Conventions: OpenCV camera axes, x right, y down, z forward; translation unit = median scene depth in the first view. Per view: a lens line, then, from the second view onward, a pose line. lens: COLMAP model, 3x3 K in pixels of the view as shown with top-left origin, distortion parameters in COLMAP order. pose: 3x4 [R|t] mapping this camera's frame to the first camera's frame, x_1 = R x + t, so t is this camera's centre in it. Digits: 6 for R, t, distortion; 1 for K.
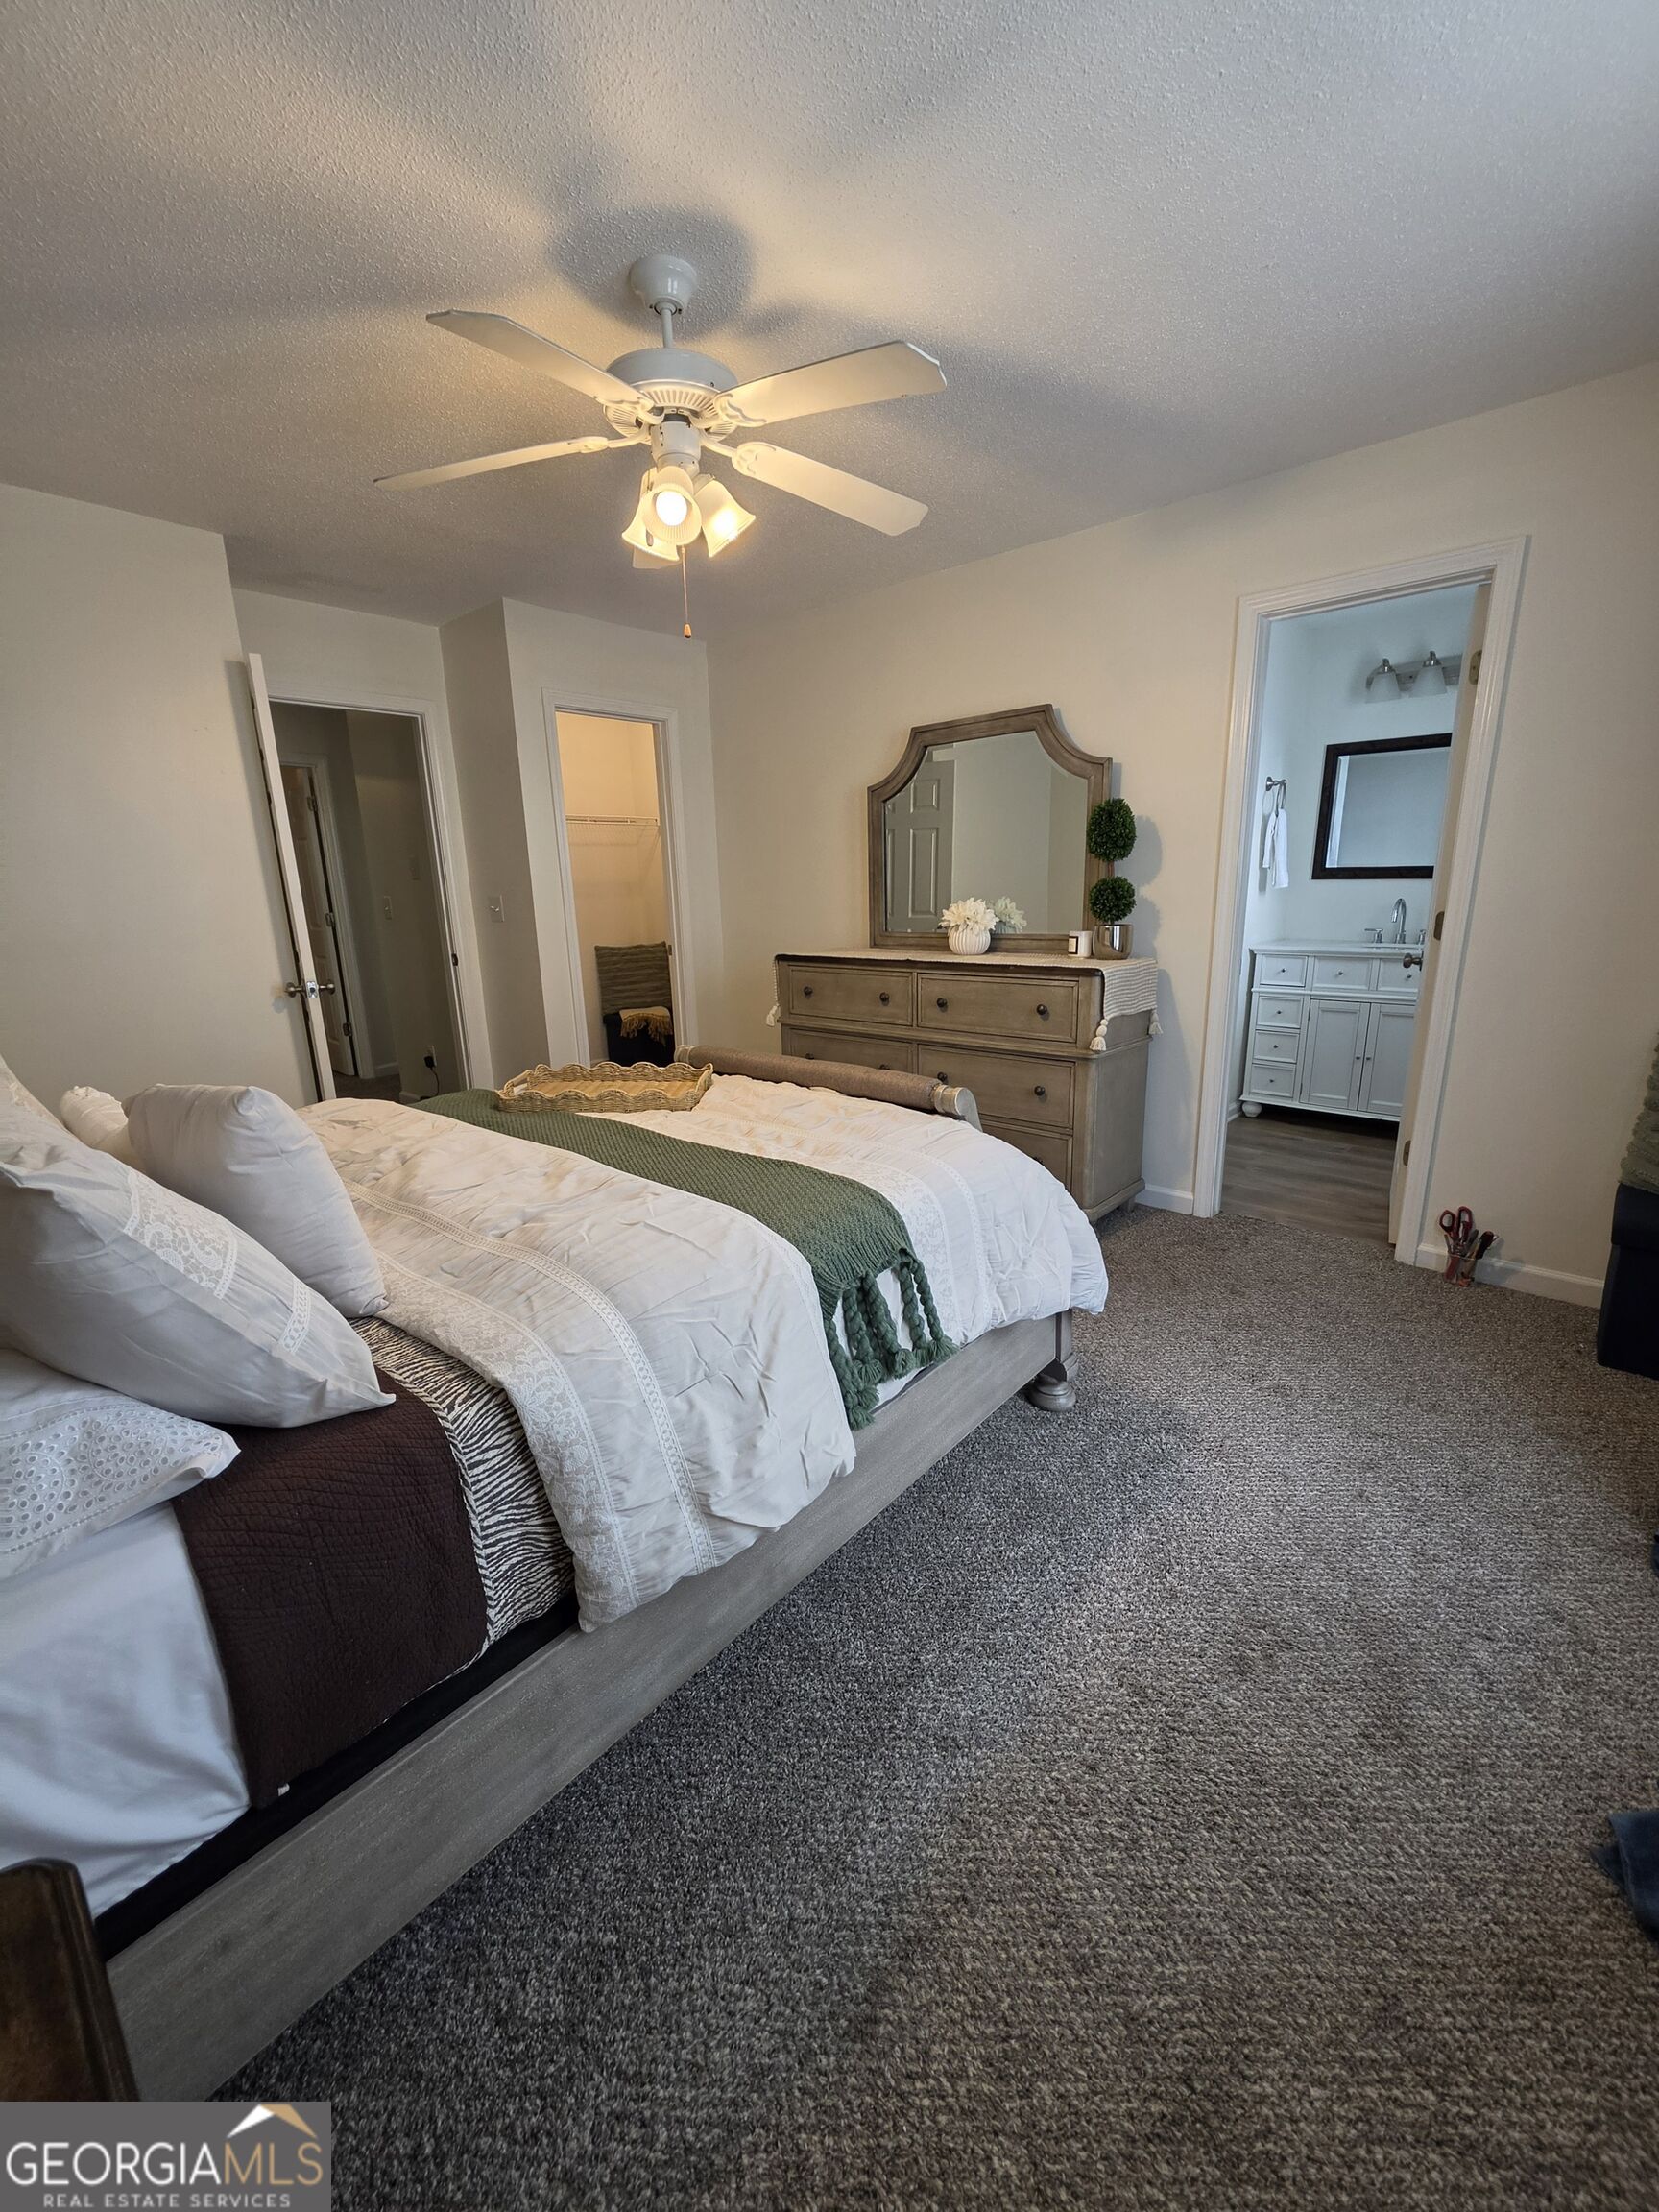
lens RADIAL K [[886.0, 0, 832.4], [0, 886.0, 1107.5], [0, 0, 1]] dist [-0.005015, 0.002292]
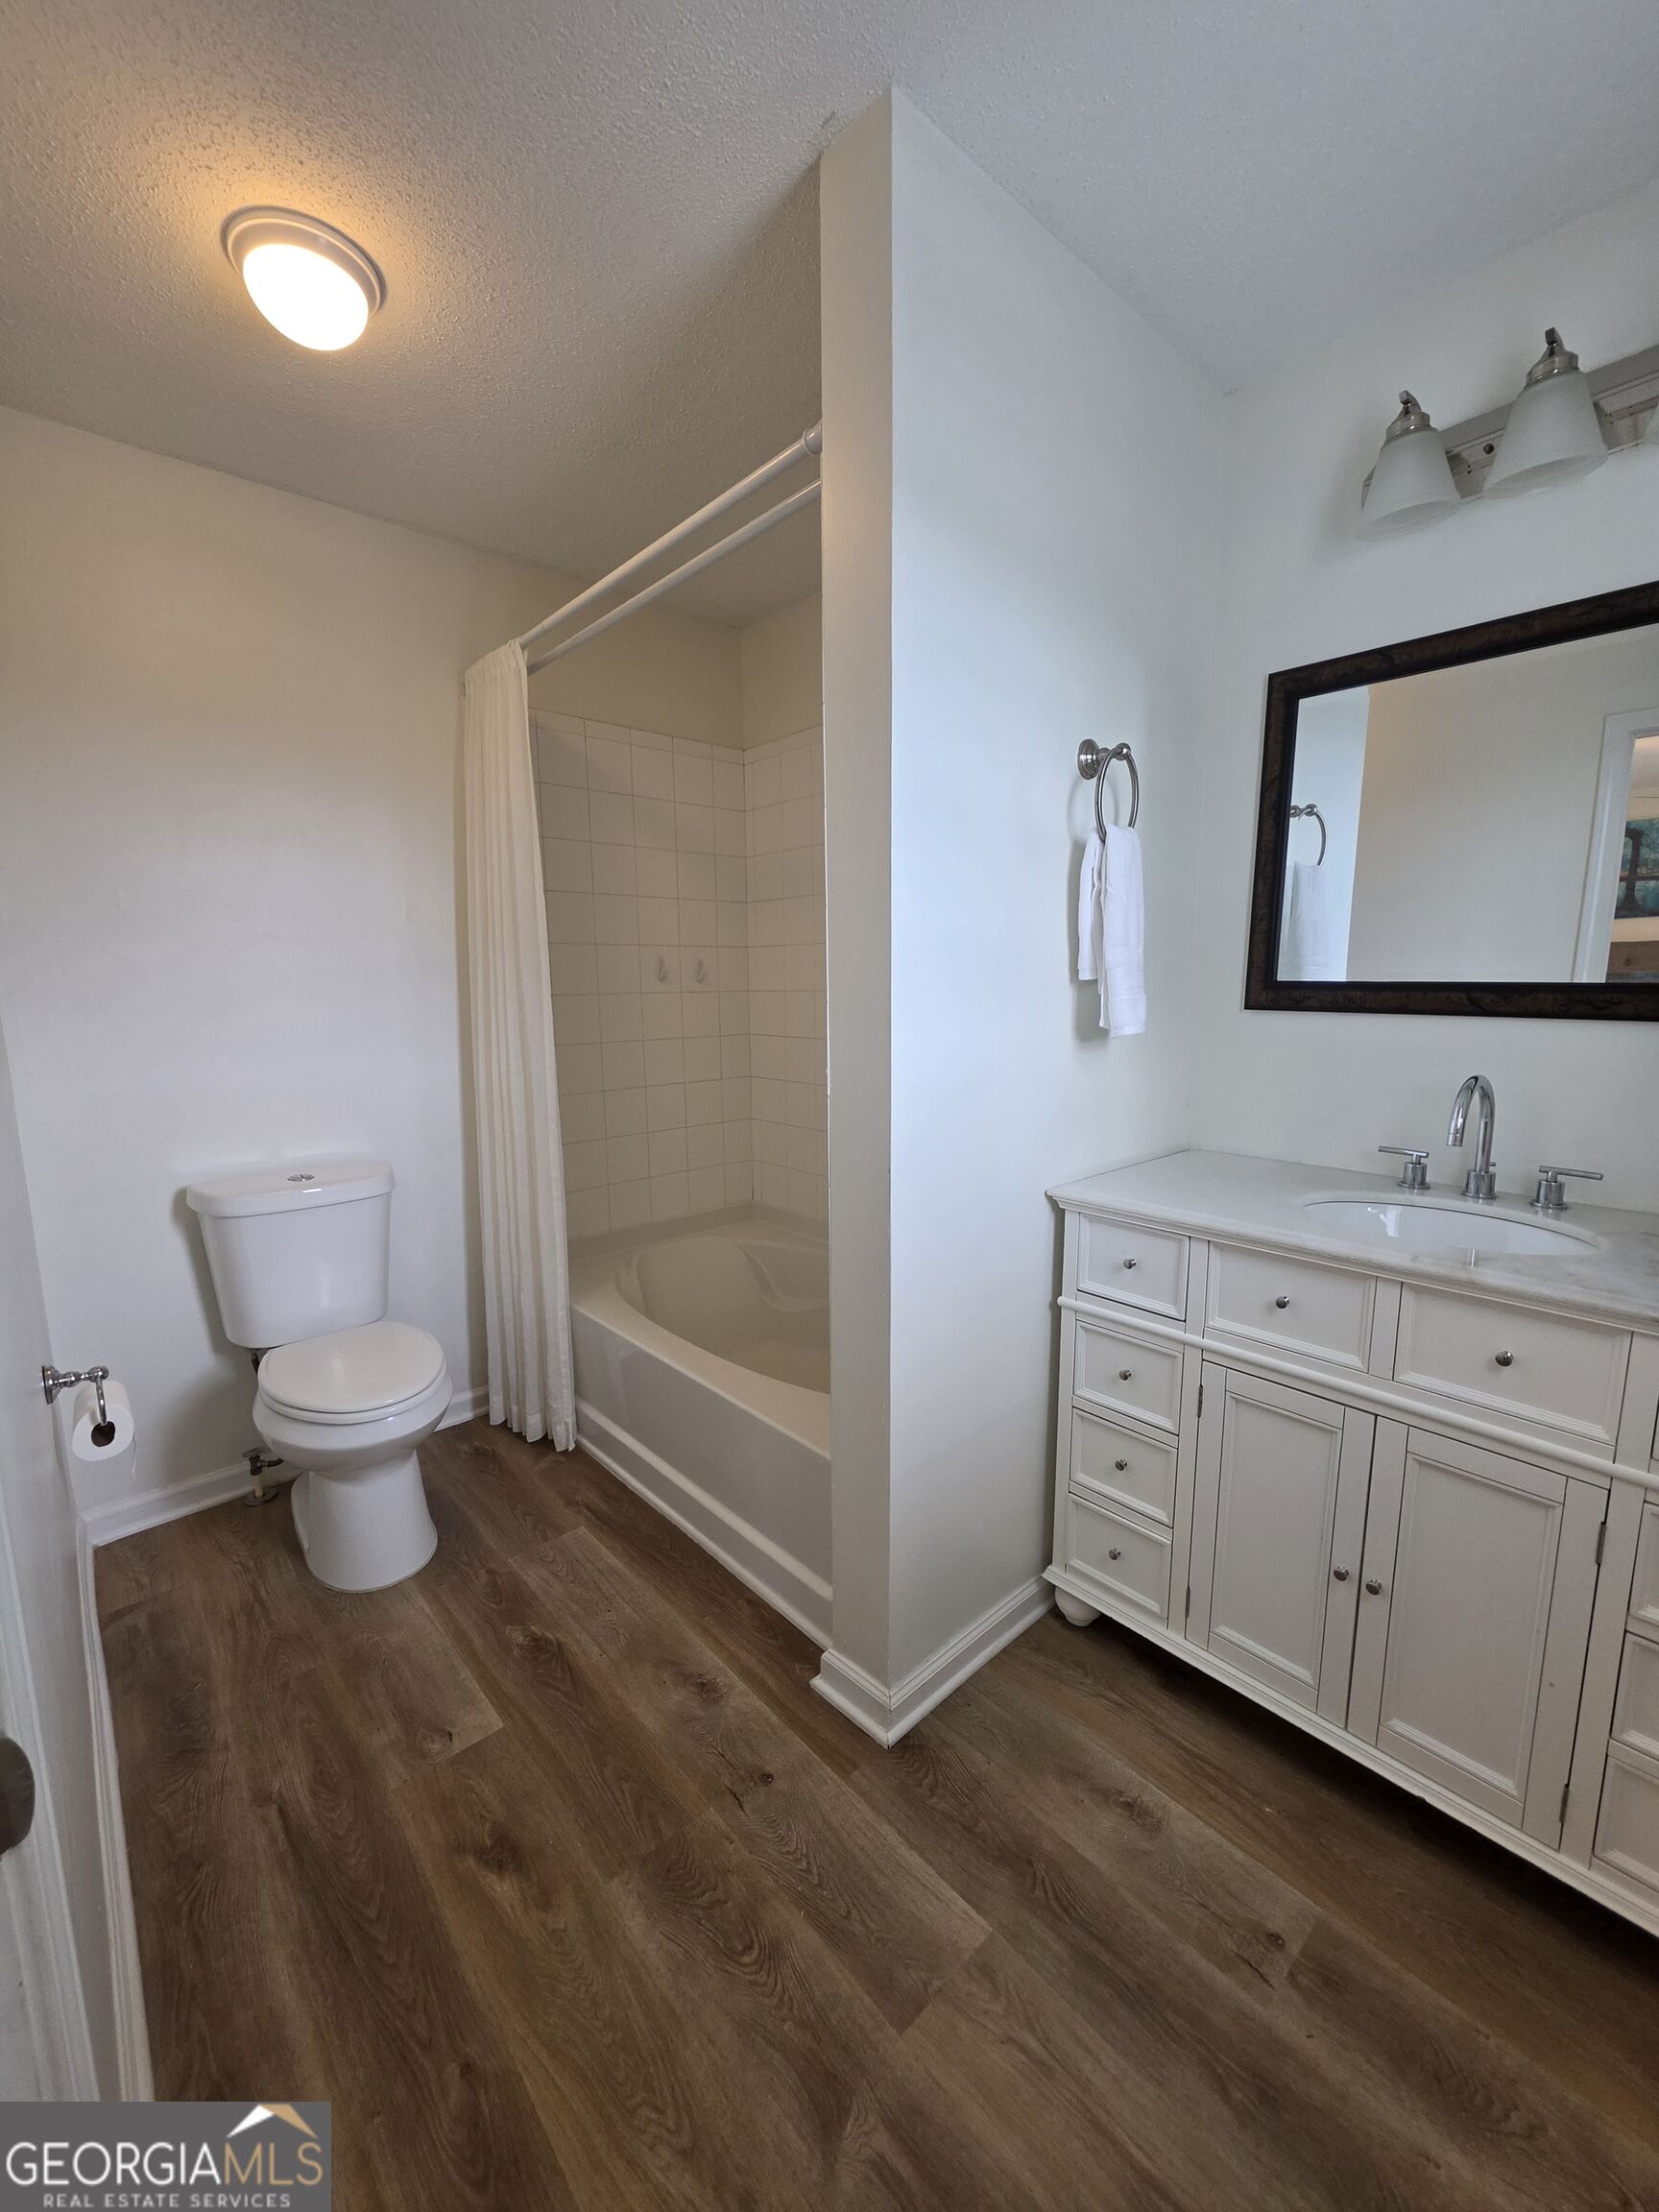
lens RADIAL K [[886.0, 0, 832.8], [0, 886.0, 1114.3], [0, 0, 1]] dist [-0.005015, 0.002292]
pose [[0.994869, 0.031345, -0.096194, 0.413718], [-0.040374, 0.994809, -0.093407, -0.172834], [0.092767, 0.096811, 0.990970, 0.617261]]
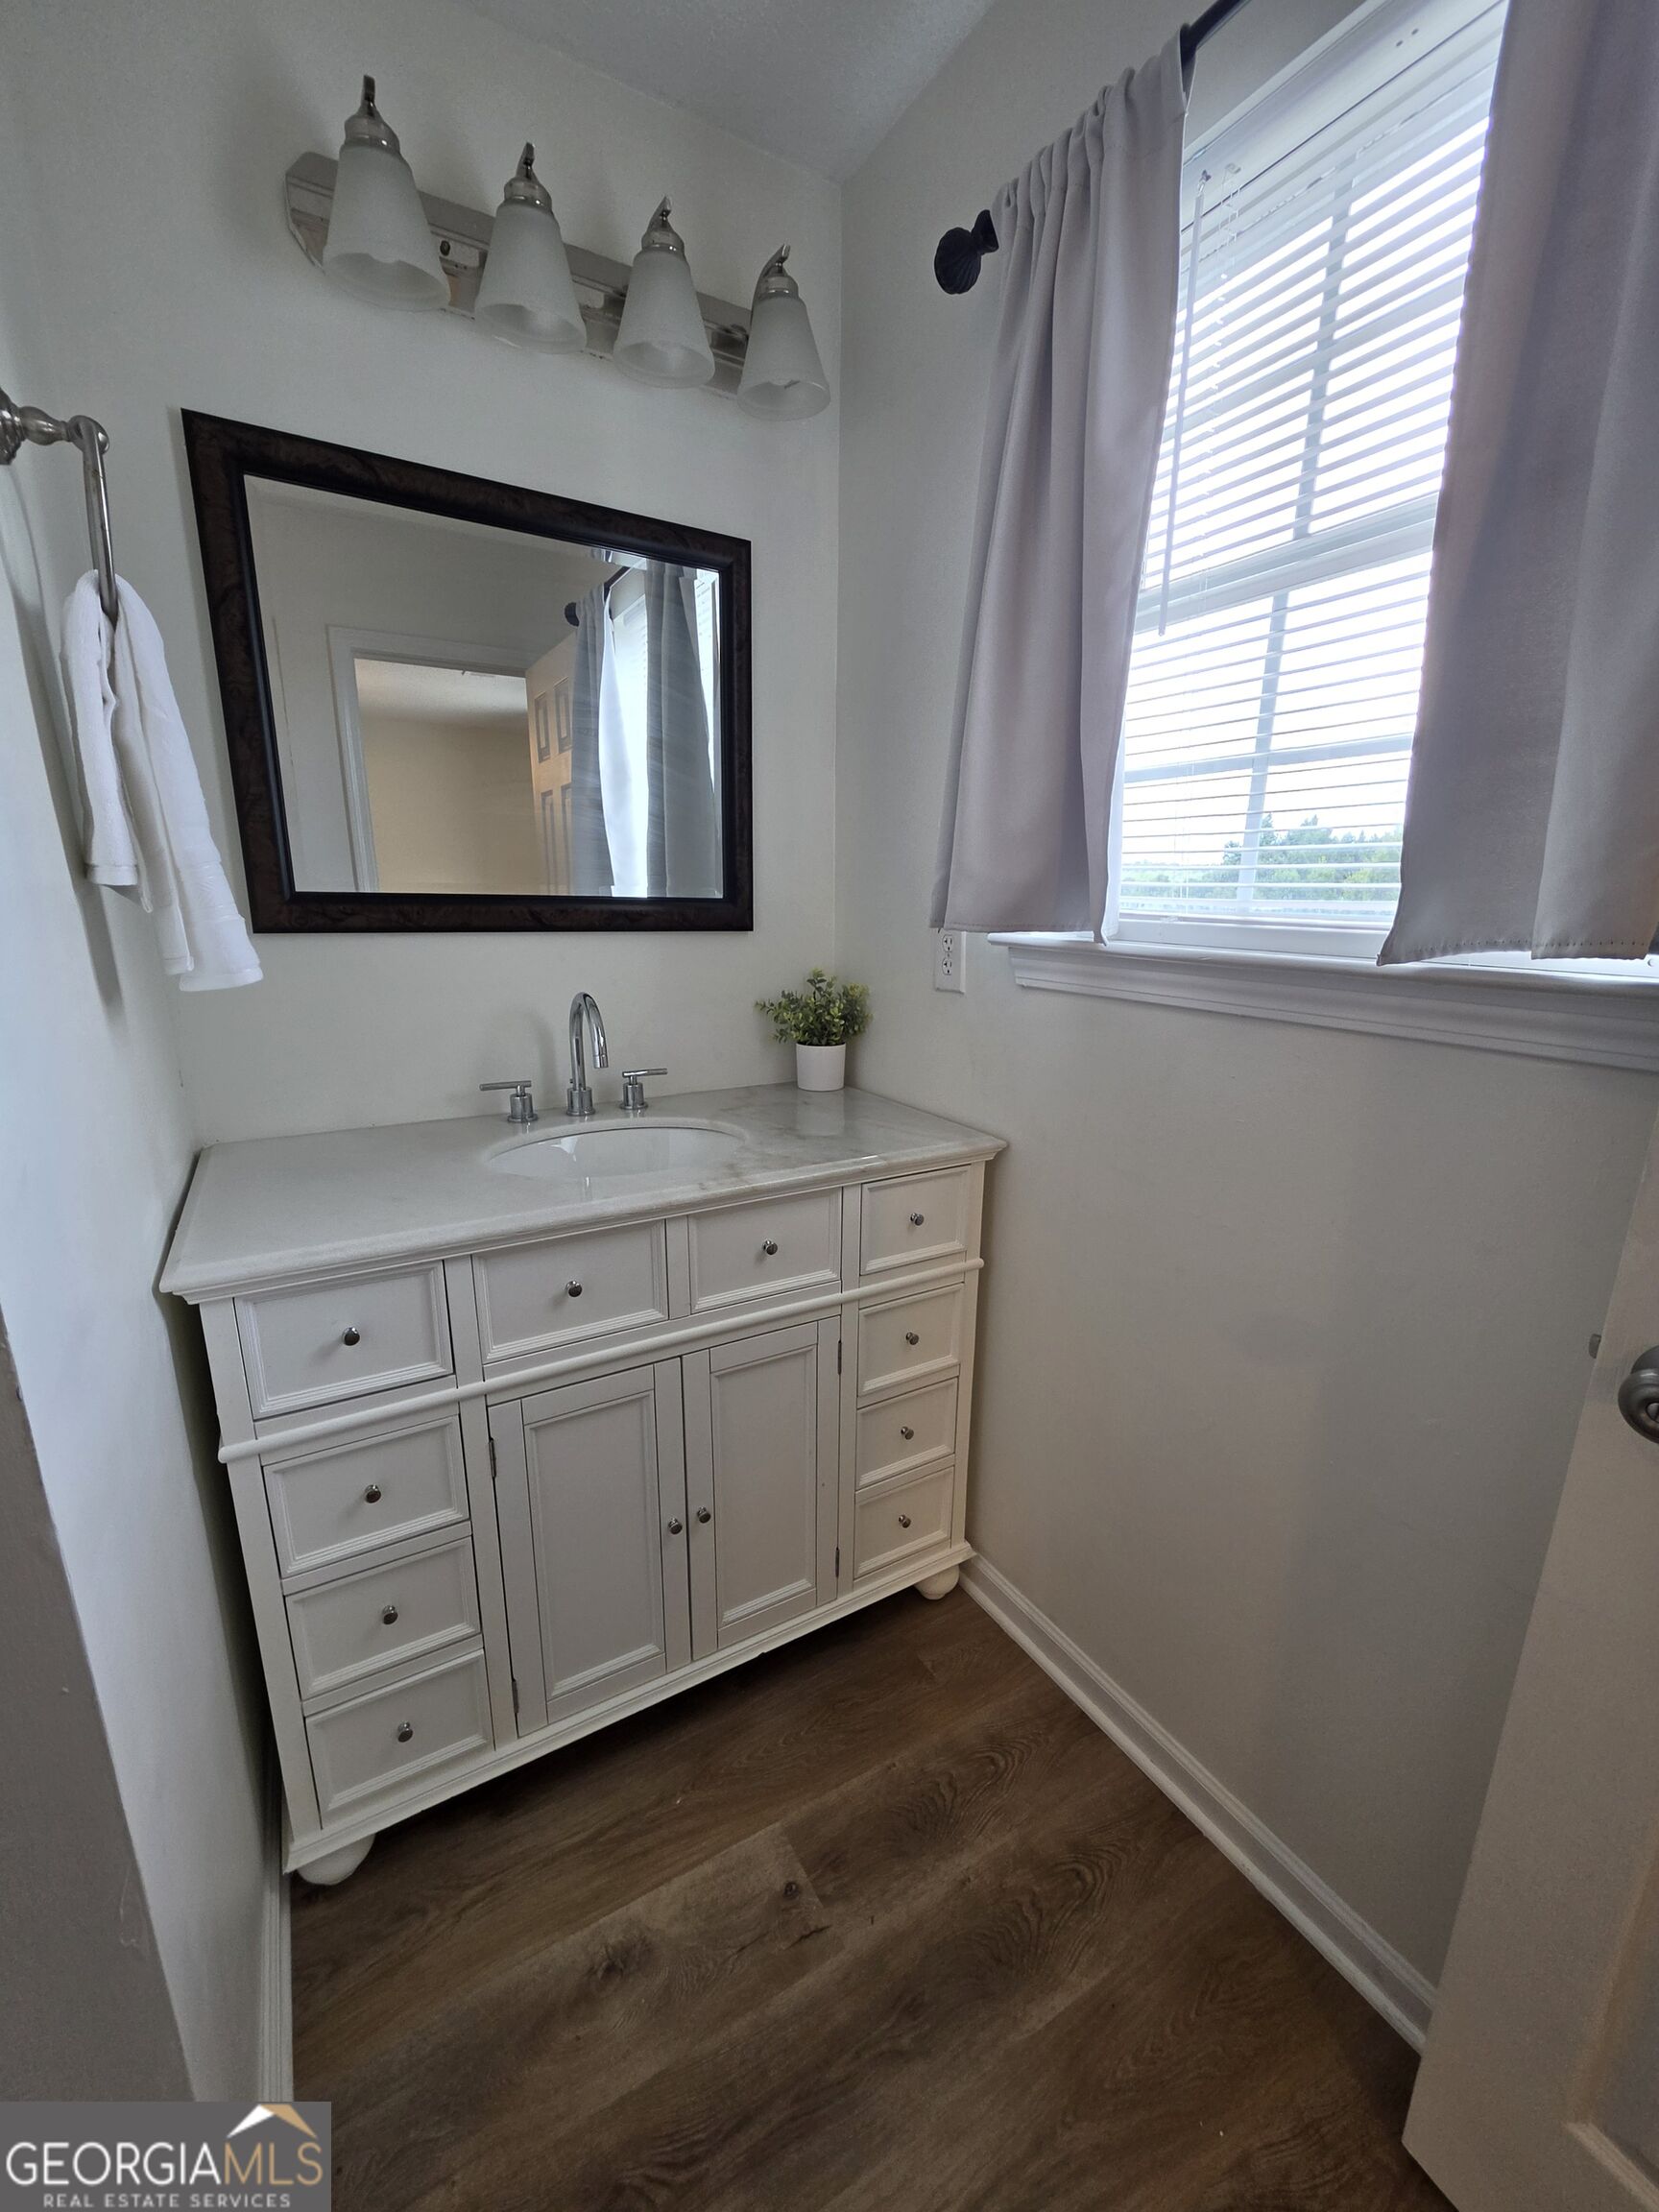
lens RADIAL K [[886.0, 0, 833.7], [0, 886.0, 1116.6], [0, 0, 1]] dist [-0.005015, 0.002292]
pose [[0.294173, -0.207392, 0.932980, 0.336853], [0.217345, 0.965113, 0.146005, -0.211498], [-0.930711, 0.159827, 0.328986, 0.781210]]
